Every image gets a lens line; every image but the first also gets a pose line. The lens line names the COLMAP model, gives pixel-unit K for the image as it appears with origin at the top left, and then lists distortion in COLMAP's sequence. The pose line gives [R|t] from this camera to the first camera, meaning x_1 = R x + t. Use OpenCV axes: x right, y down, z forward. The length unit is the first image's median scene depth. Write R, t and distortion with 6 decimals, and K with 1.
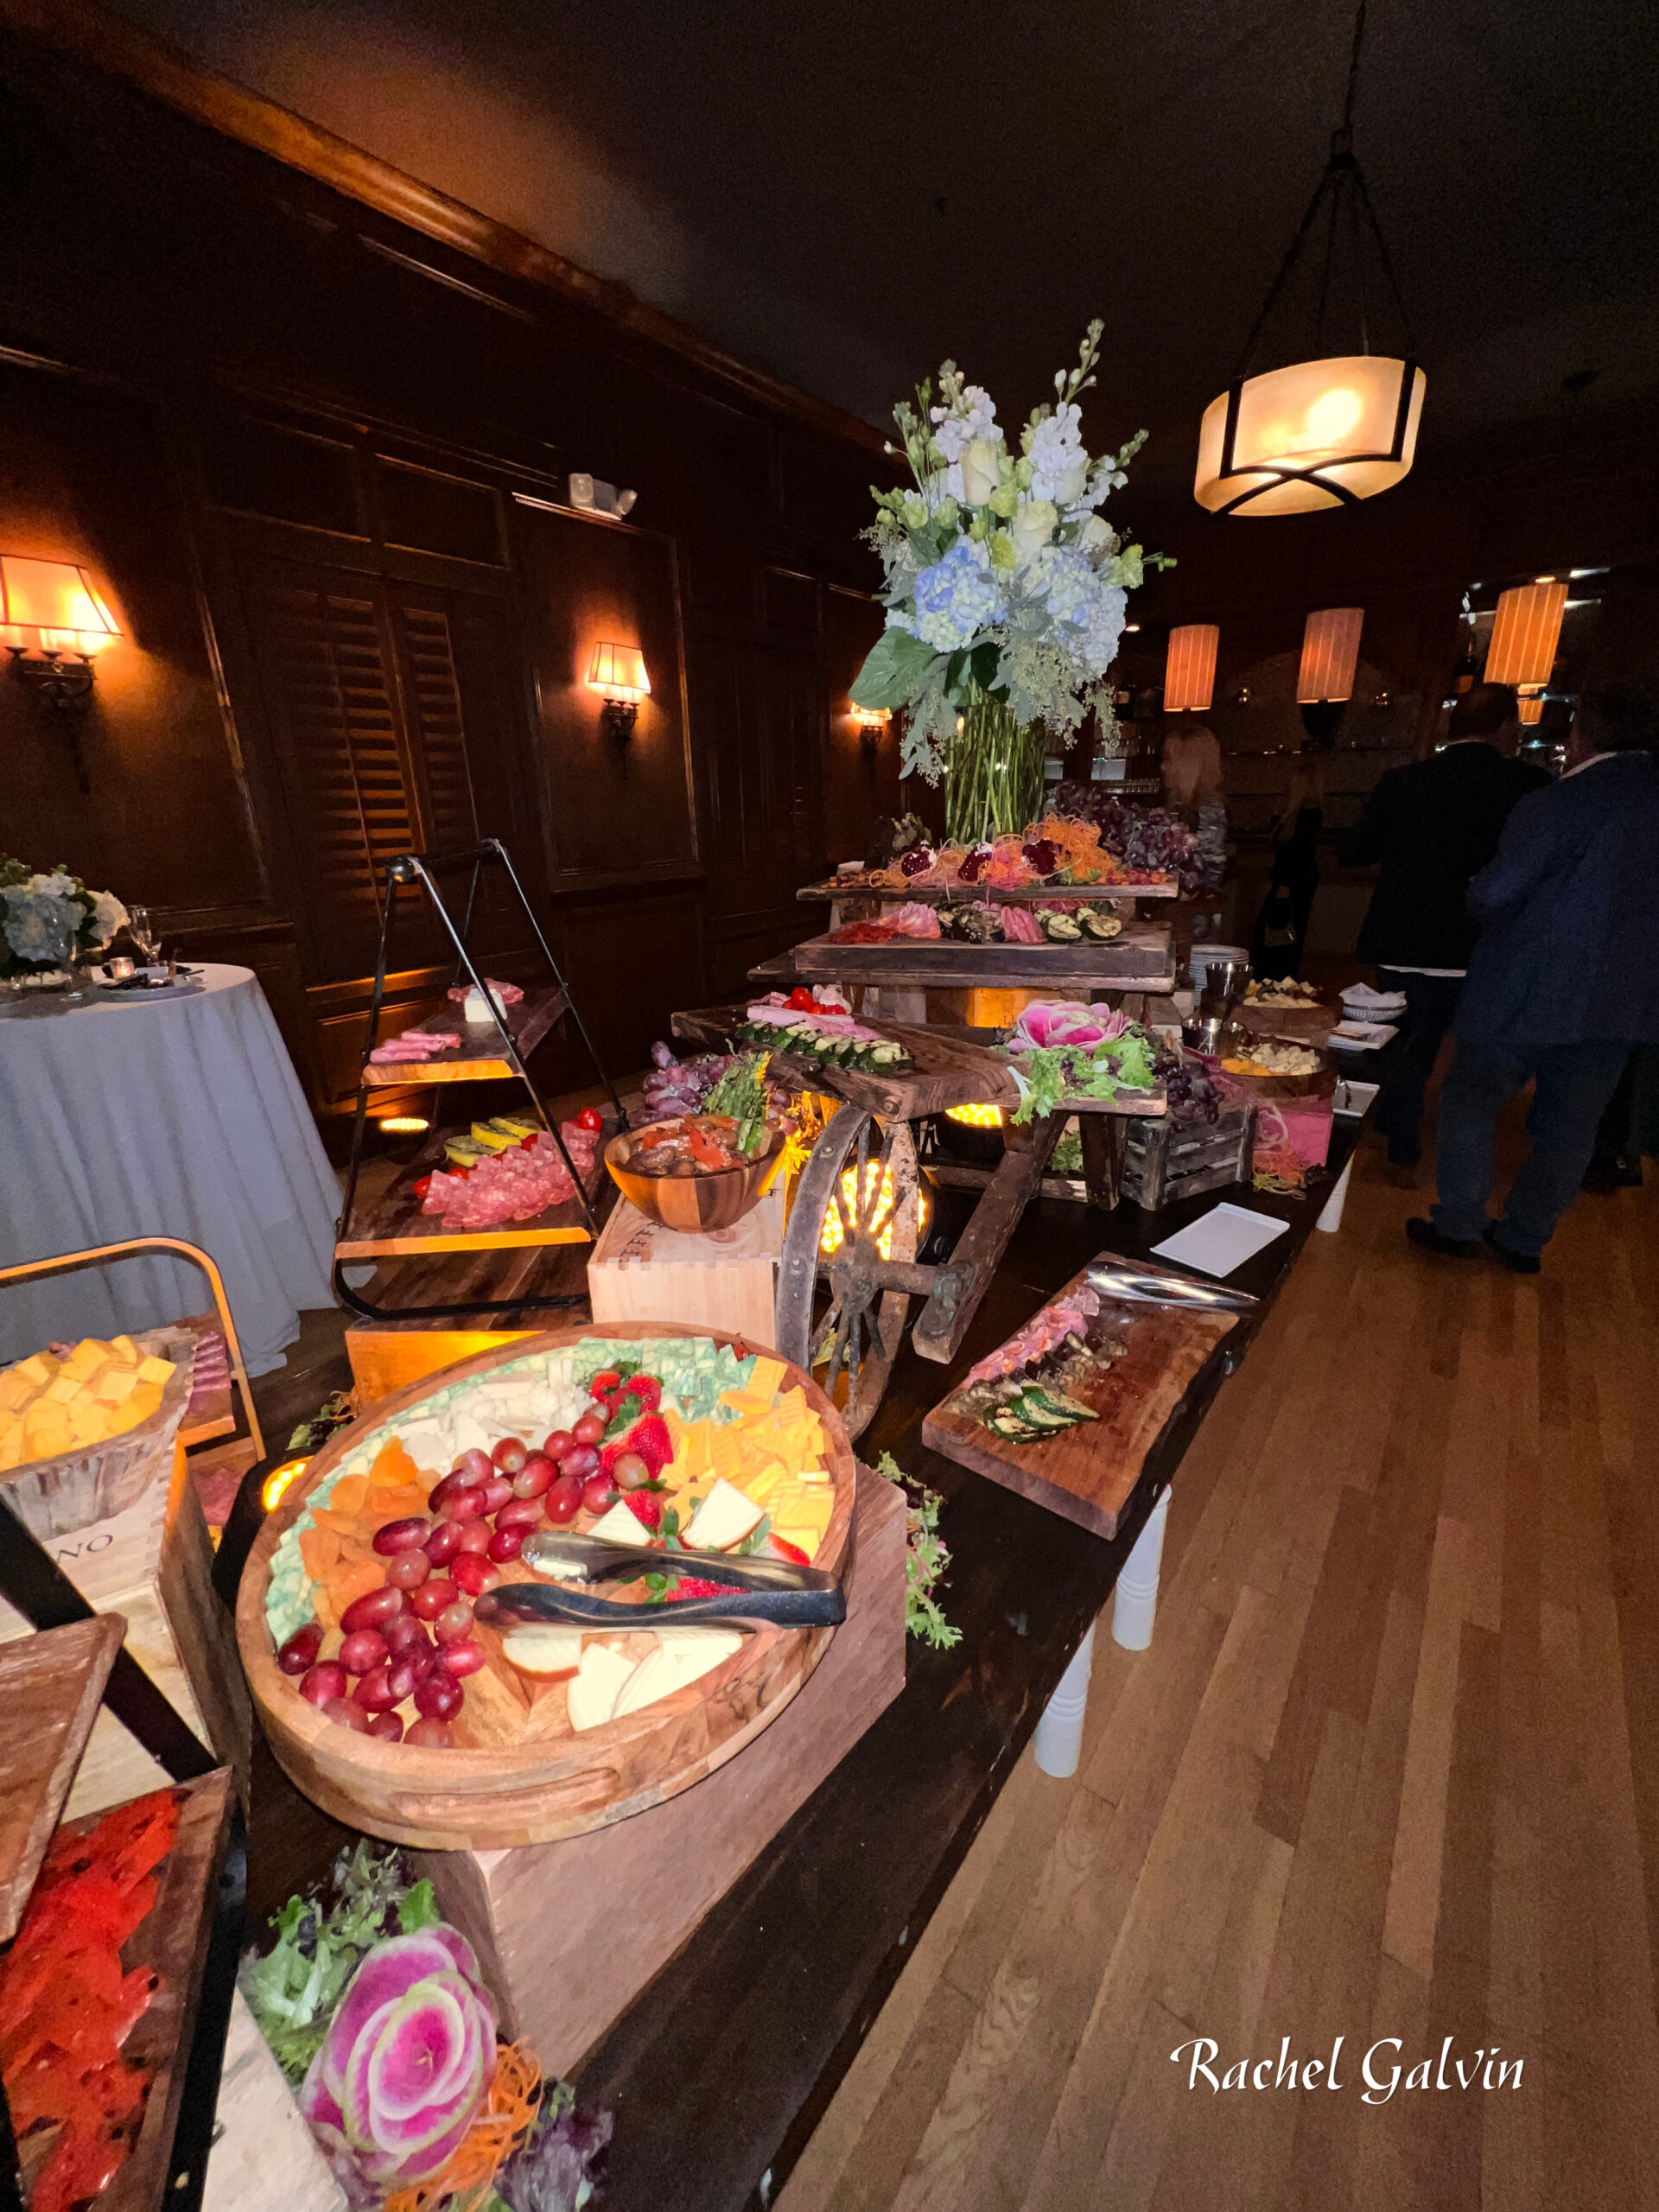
lens RADIAL K [[894.6, 0, 839.1], [0, 894.6, 1106.7], [0, 0, 1]] dist [0.003841, 0.000659]
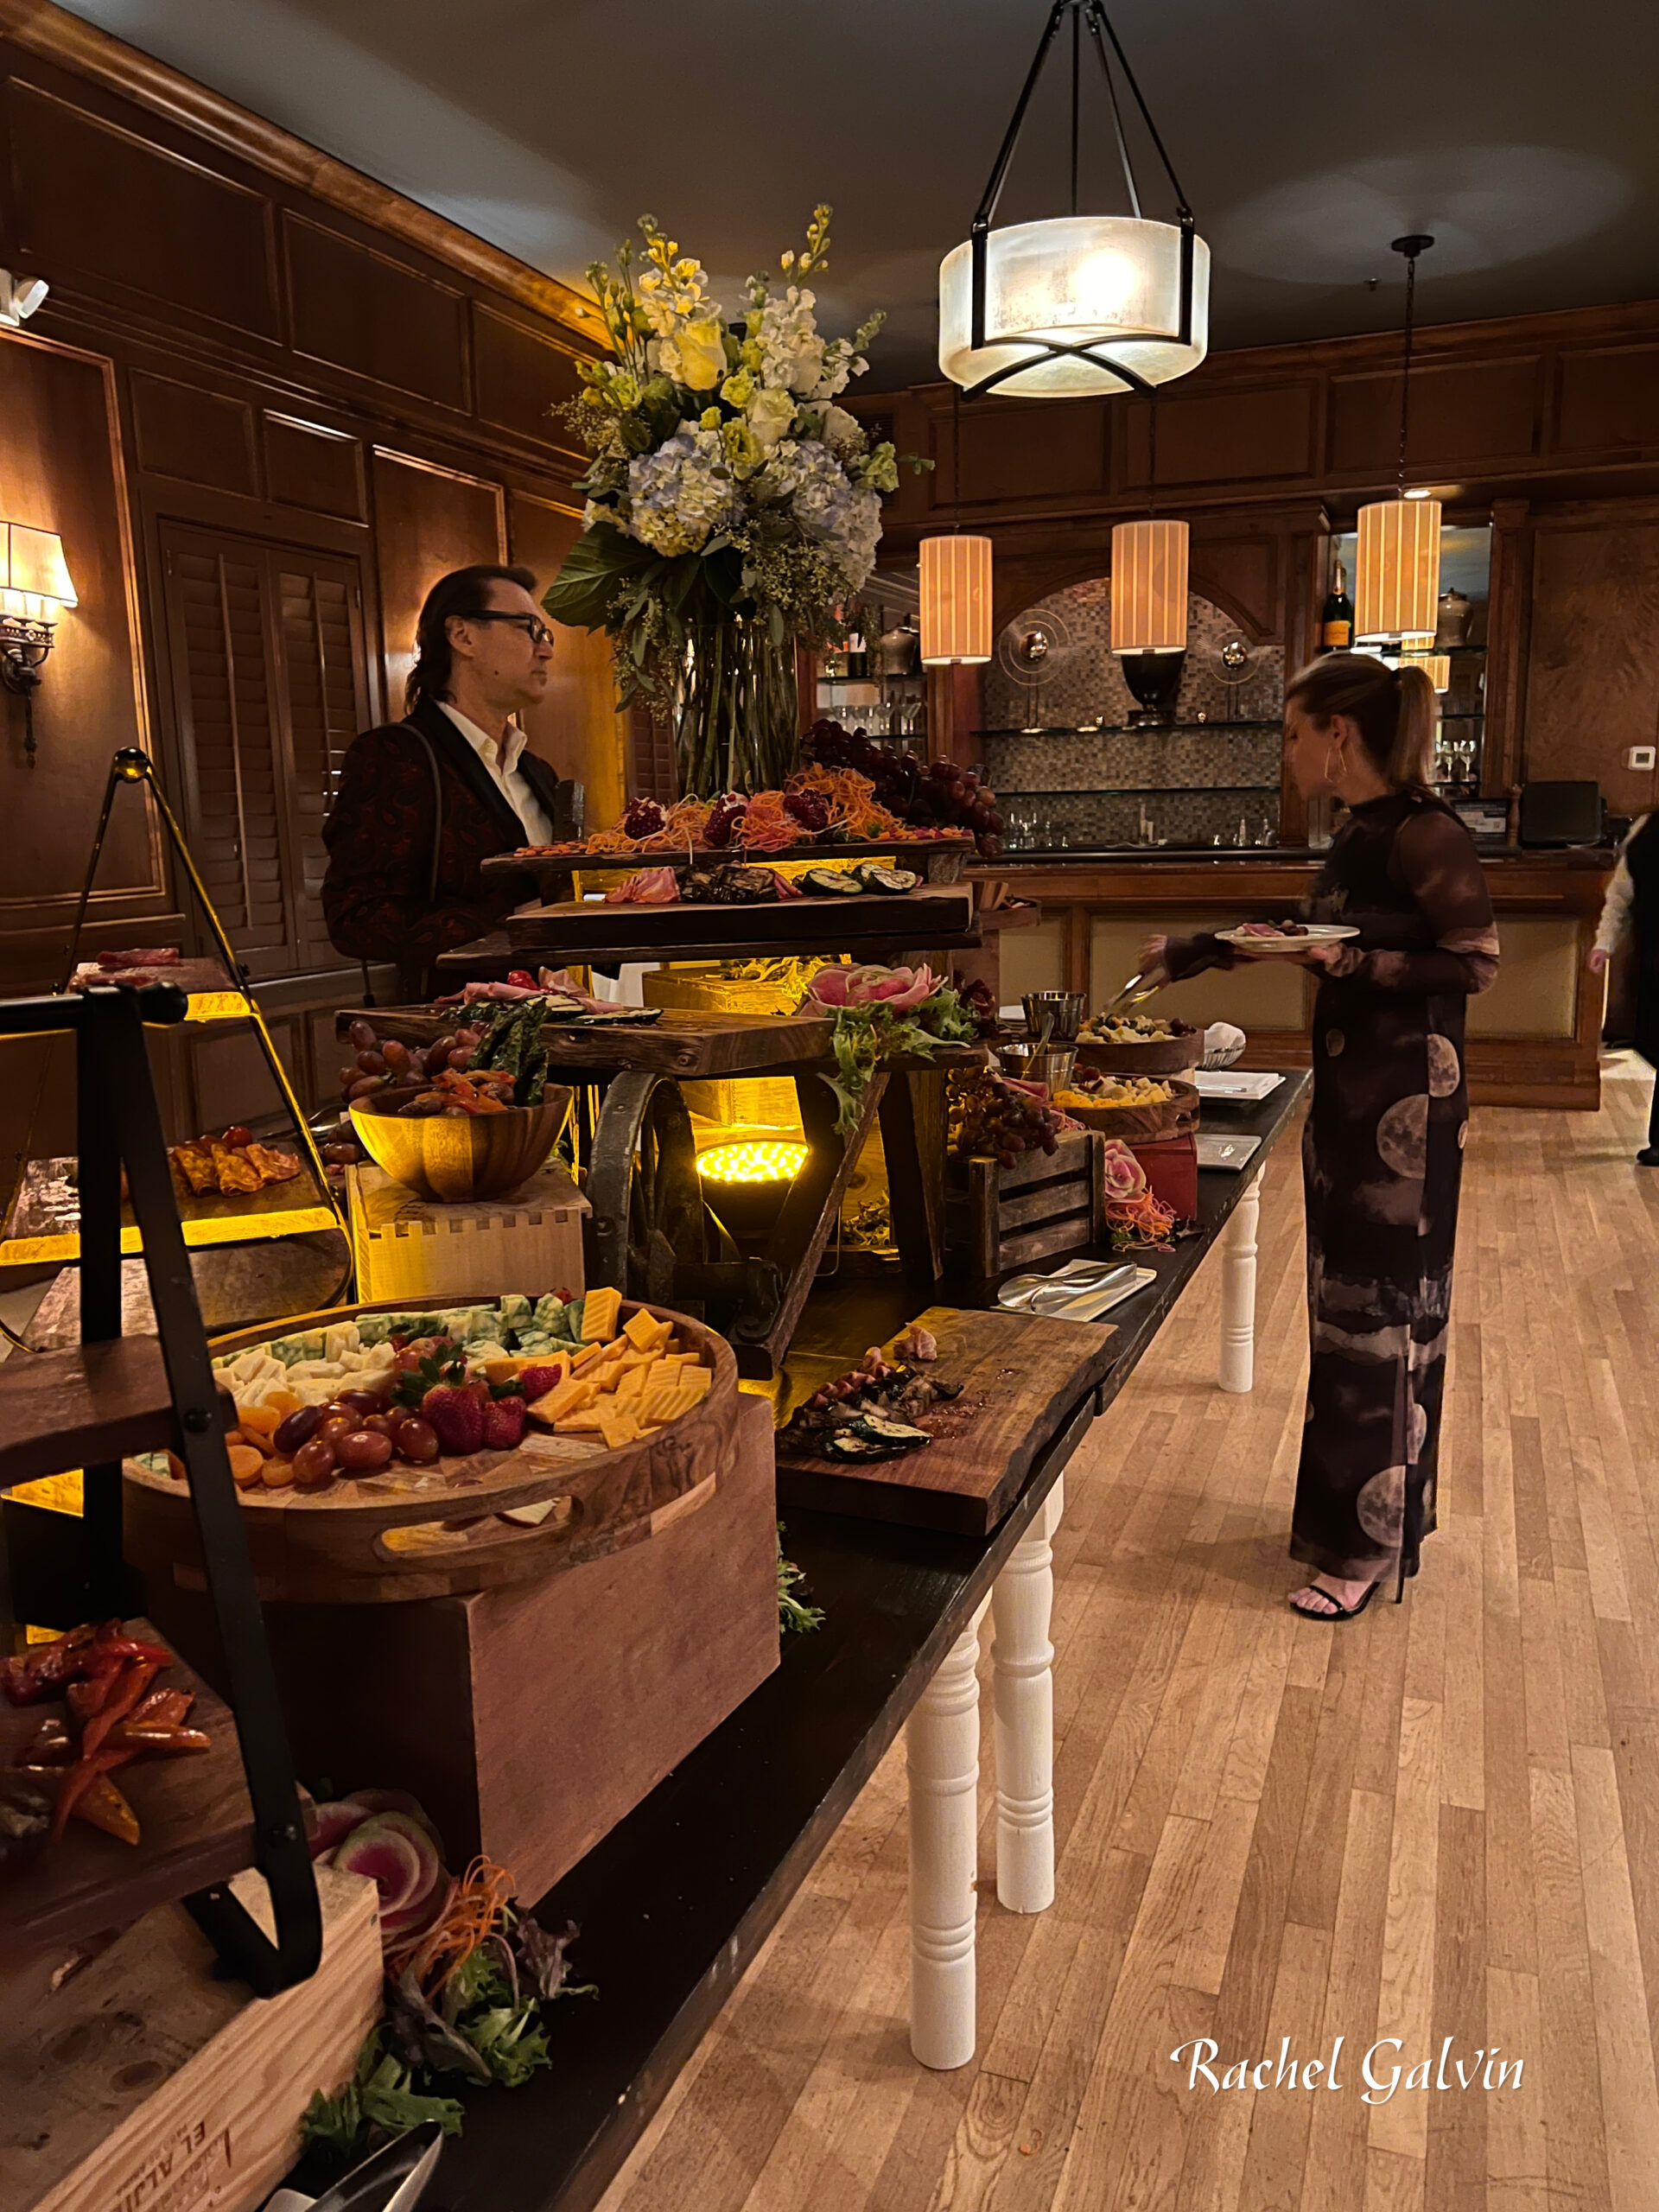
lens RADIAL K [[1665.0, 0, 825.0], [0, 1665.0, 1104.4], [0, 0, 1]] dist [0.041442, -0.010094]
pose [[0.964646, -0.049962, 0.258769, -0.126956], [0.089895, 0.985359, -0.144865, 0.158693], [-0.247742, 0.163005, 0.955015, -0.297947]]
